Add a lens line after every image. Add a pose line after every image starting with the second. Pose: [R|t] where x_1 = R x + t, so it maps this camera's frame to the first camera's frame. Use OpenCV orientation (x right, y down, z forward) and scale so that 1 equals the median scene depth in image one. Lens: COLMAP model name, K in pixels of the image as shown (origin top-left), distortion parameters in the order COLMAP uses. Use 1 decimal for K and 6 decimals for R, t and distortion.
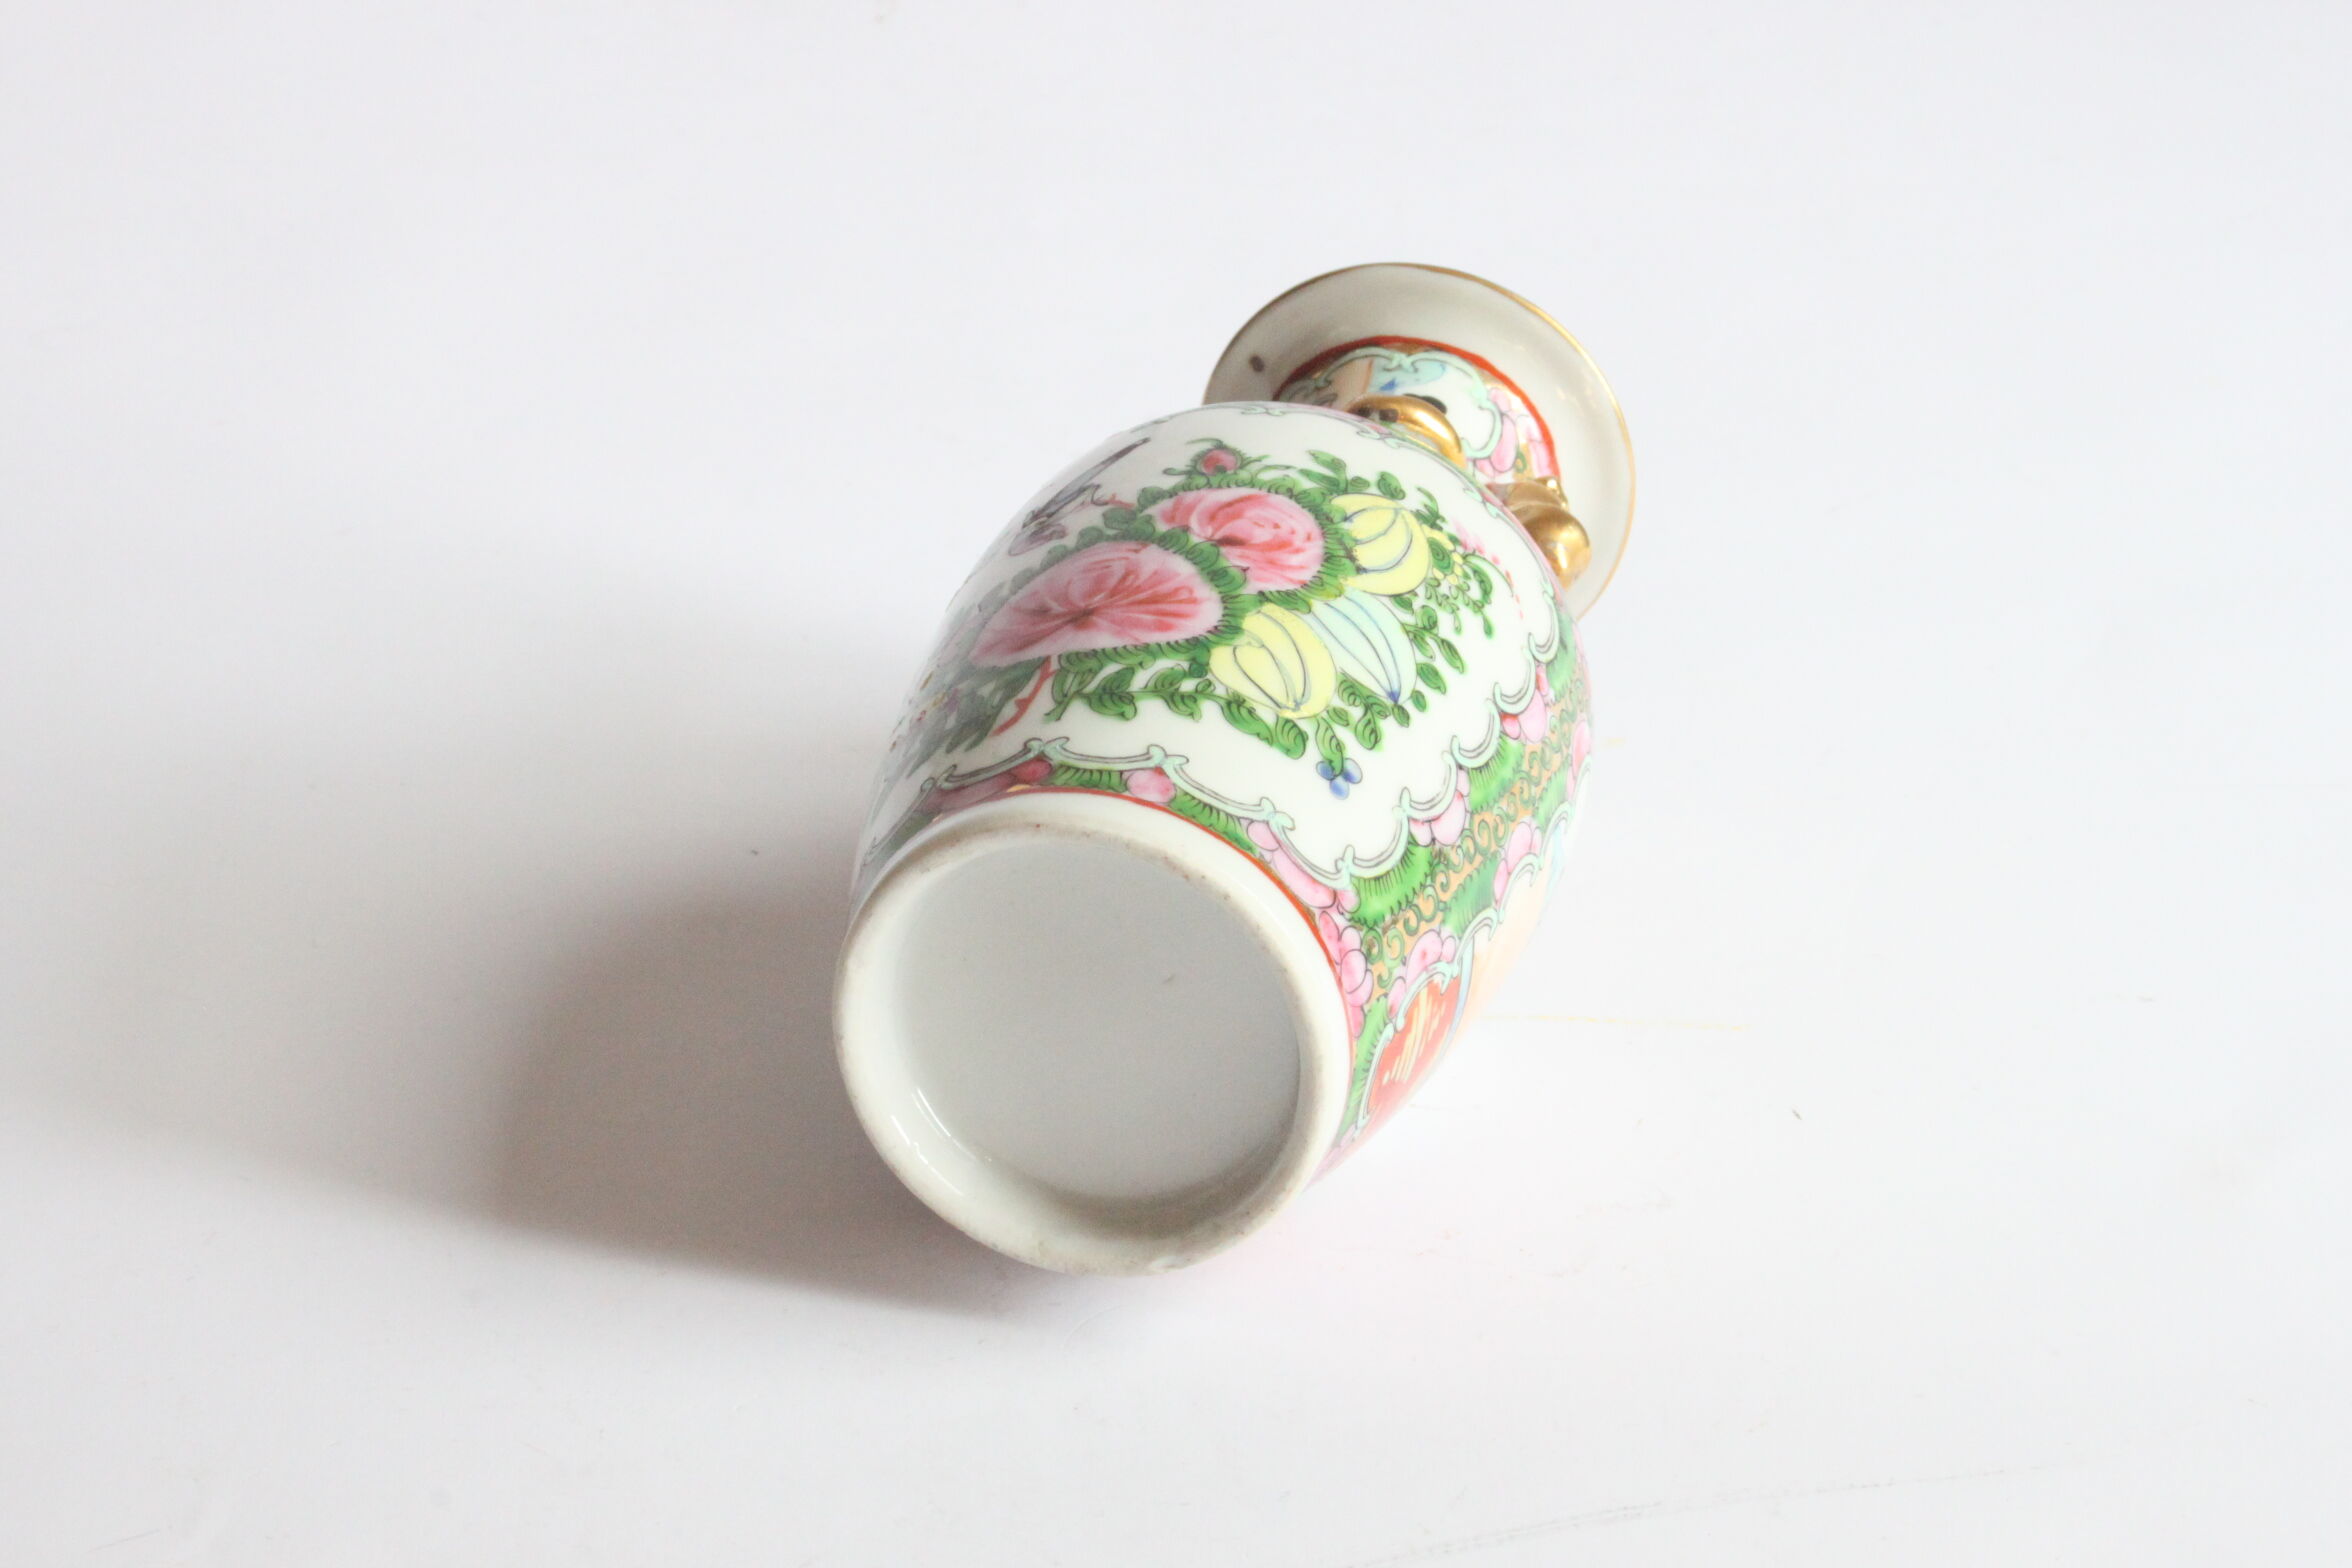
lens RADIAL K [[7715.6, 0, 1176.6], [0, 7715.6, 783.7], [0, 0, 1]] dist [-0.050170, 0.000000]
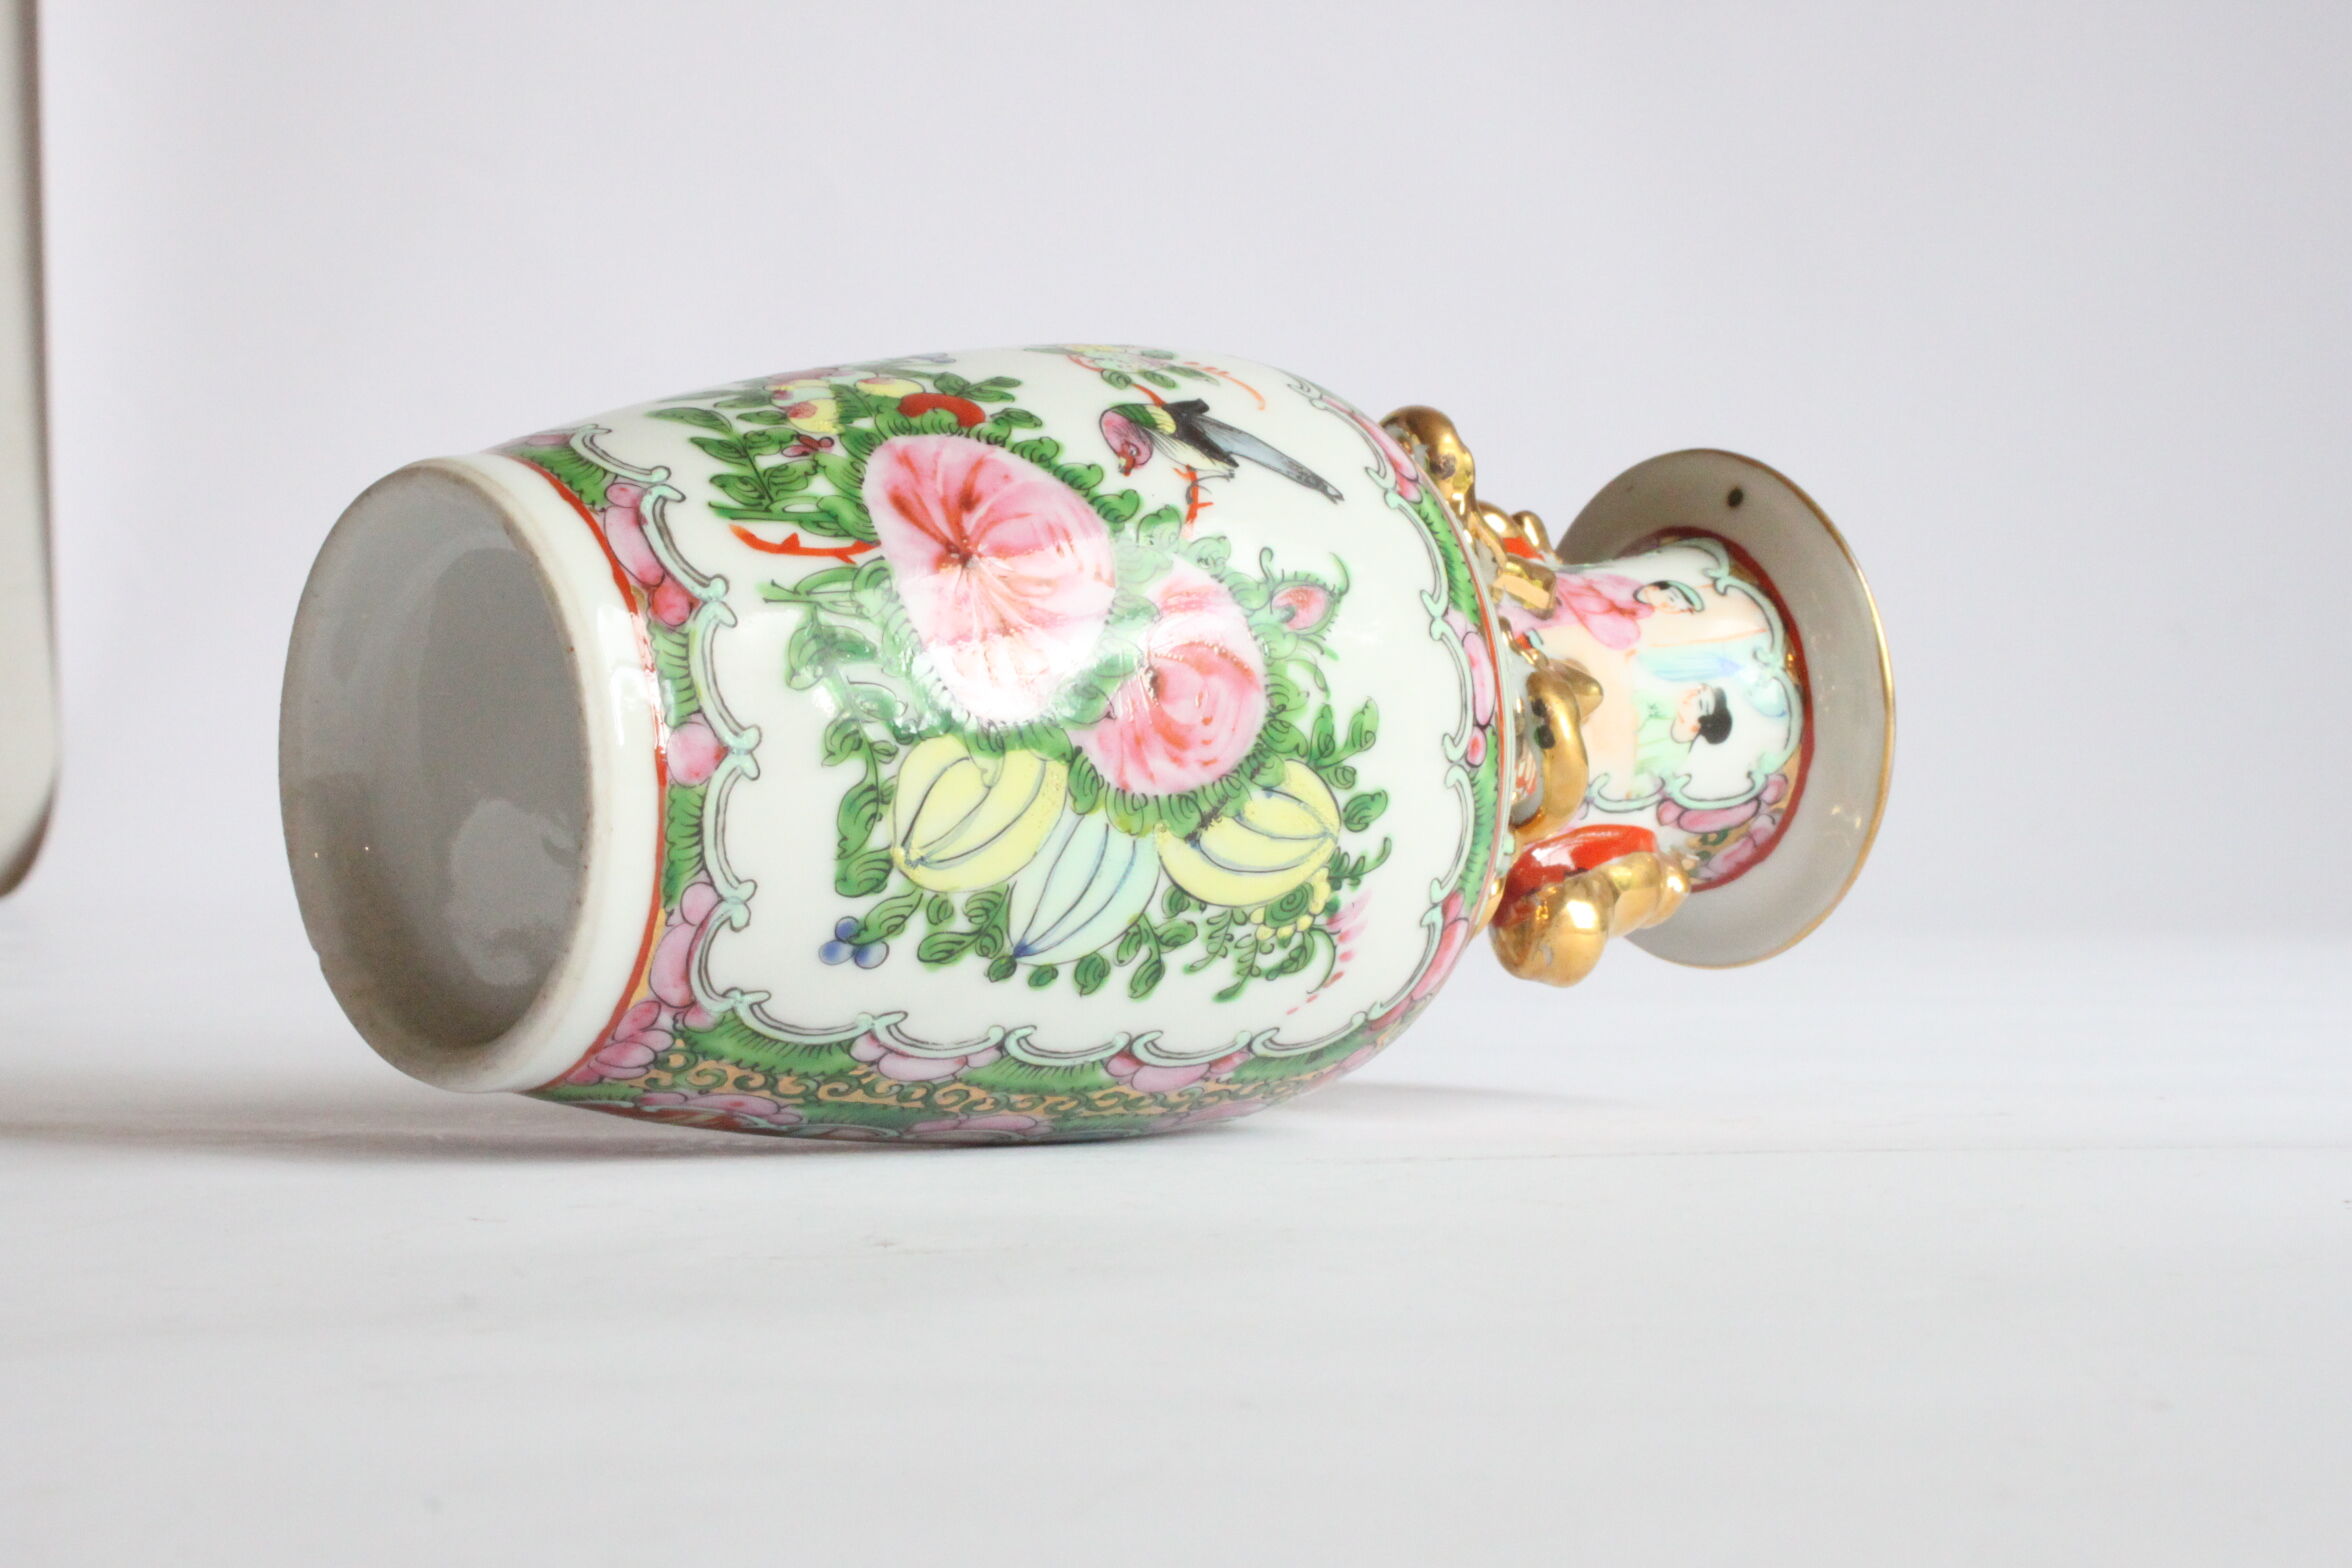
lens RADIAL K [[5038.1, 0, 1178.0], [0, 5038.1, 781.9], [0, 0, 1]] dist [0.064745, 0.000000]
pose [[0.381760, 0.924261, 0.000748, 0.017505], [-0.849567, 0.350589, 0.394111, -0.238271], [0.364000, -0.151091, 0.919062, 0.519910]]
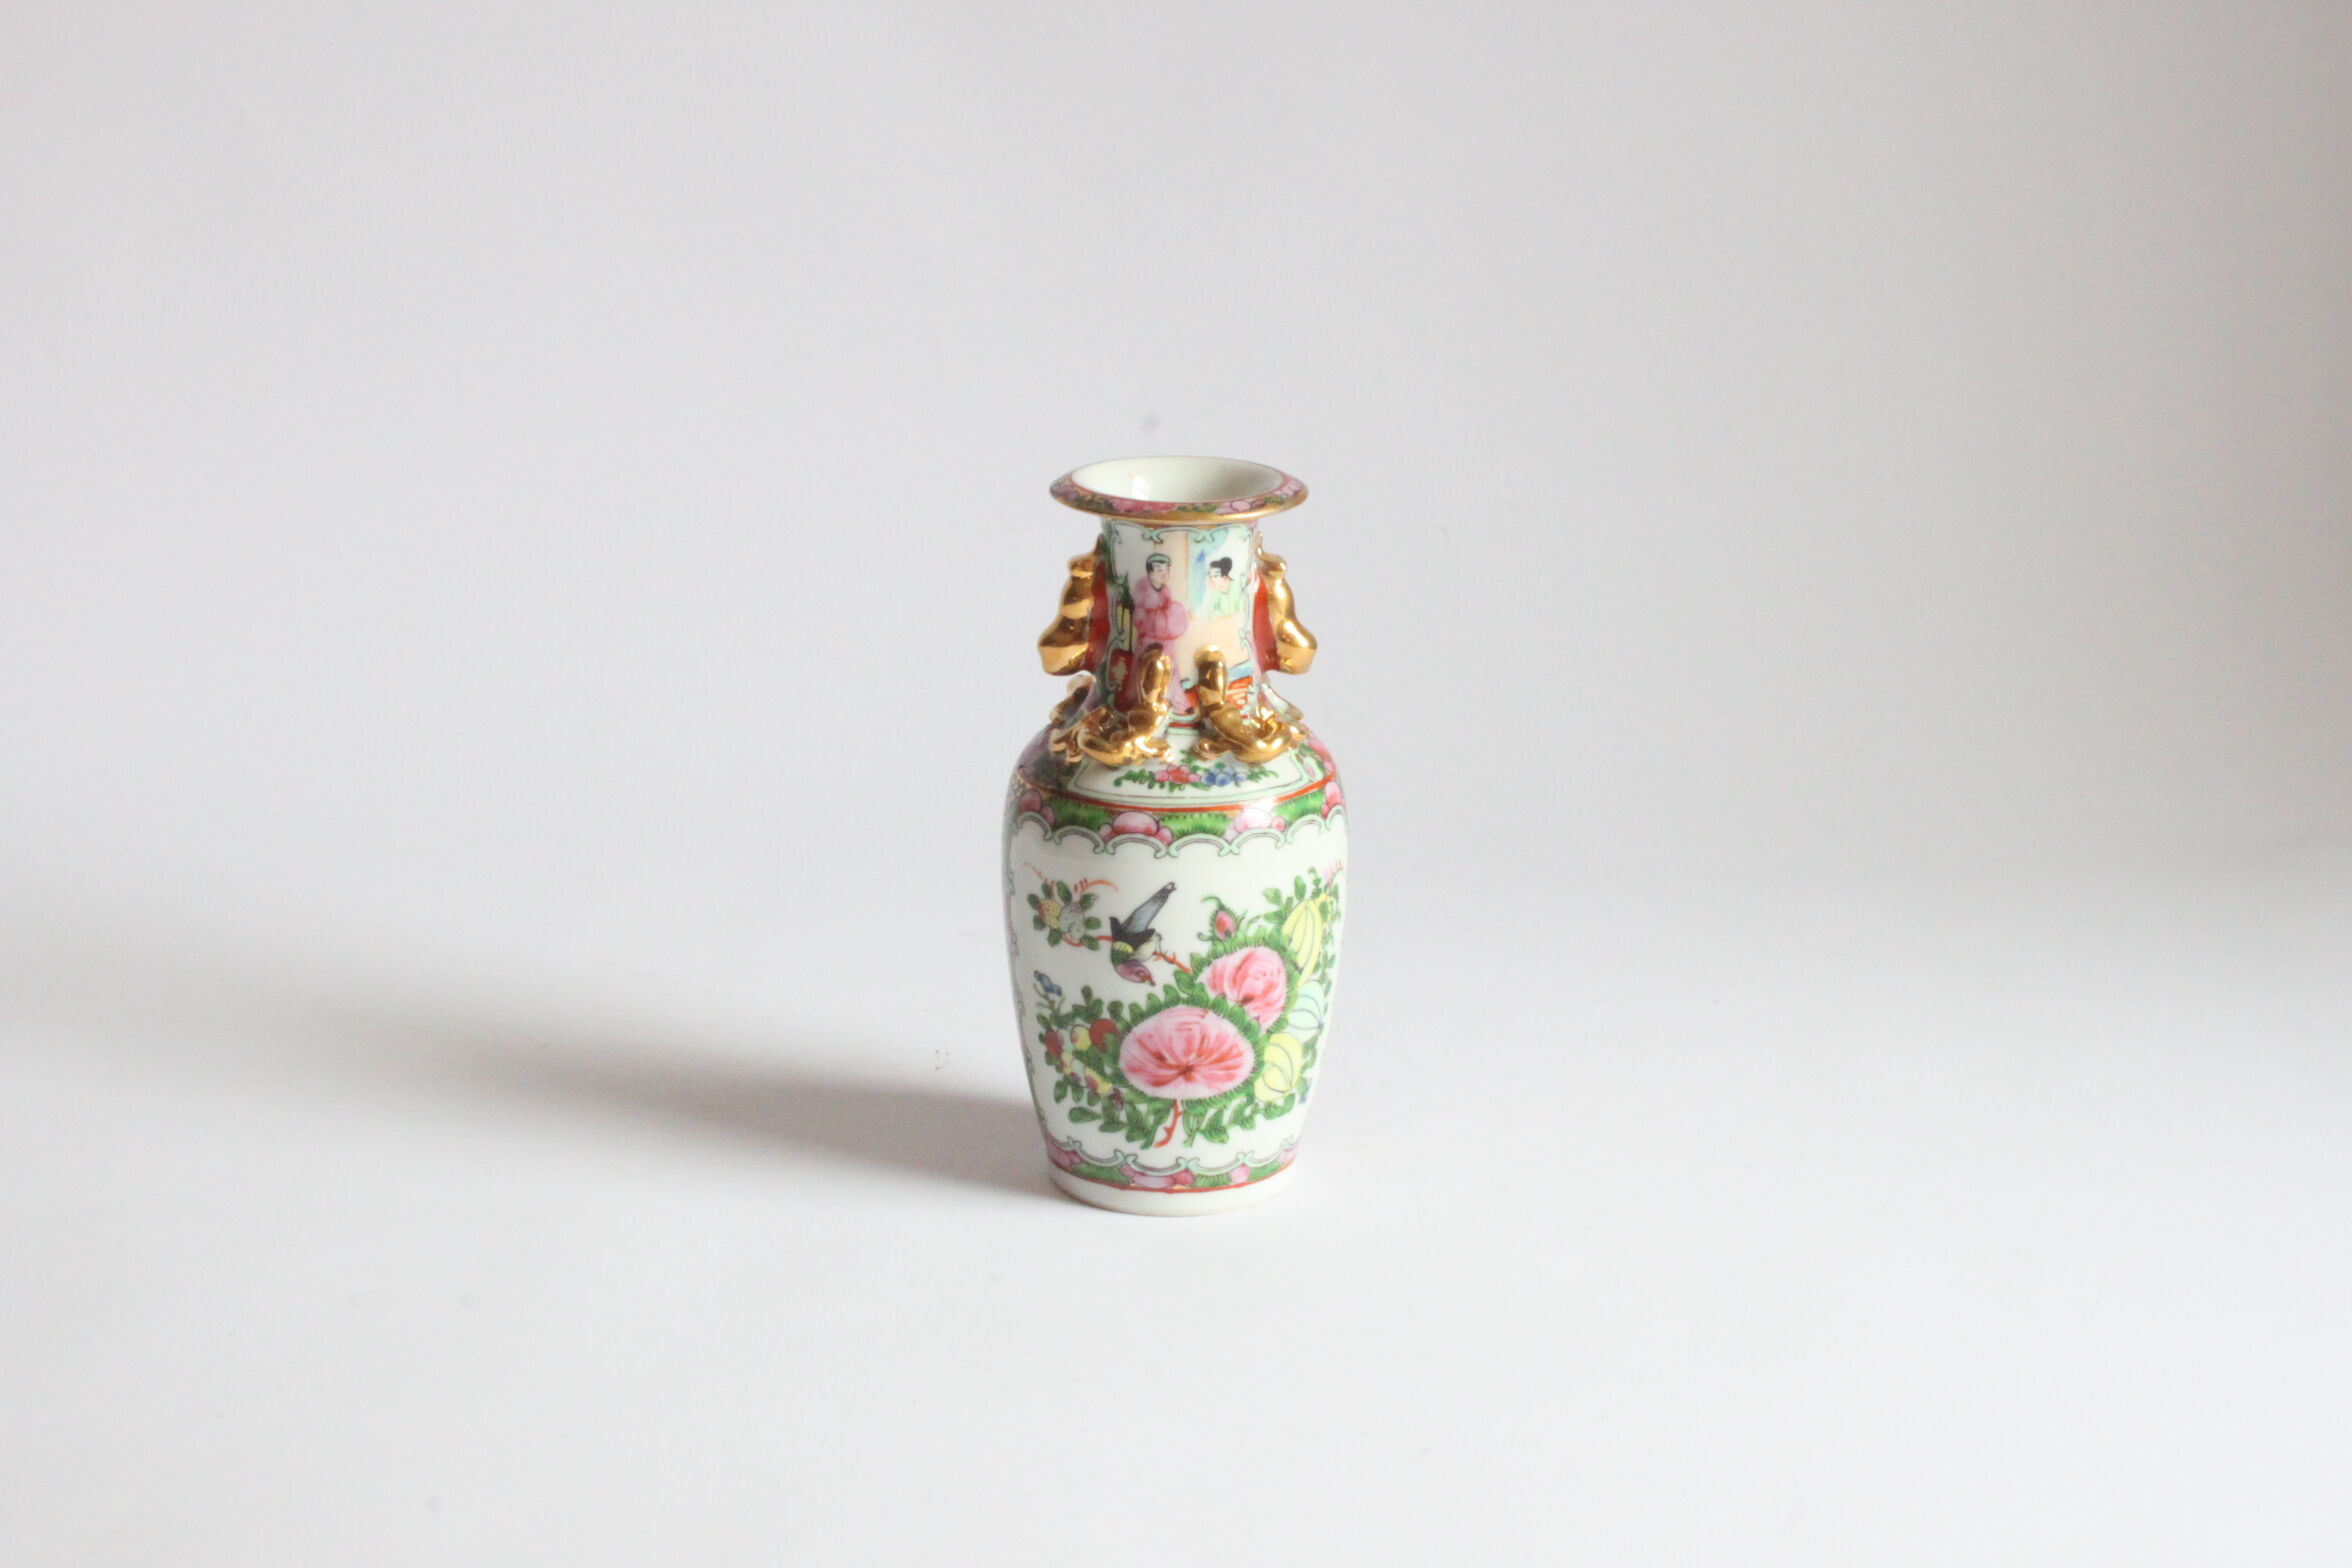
lens RADIAL K [[5293.3, 0, 1175.8], [0, 5293.3, 780.6], [0, 0, 1]] dist [-0.007573, 0.000000]
pose [[0.909125, -0.328829, 0.255664, -0.337491], [-0.210513, 0.166903, 0.963238, -1.341849], [-0.359411, -0.929524, 0.082513, 0.952873]]
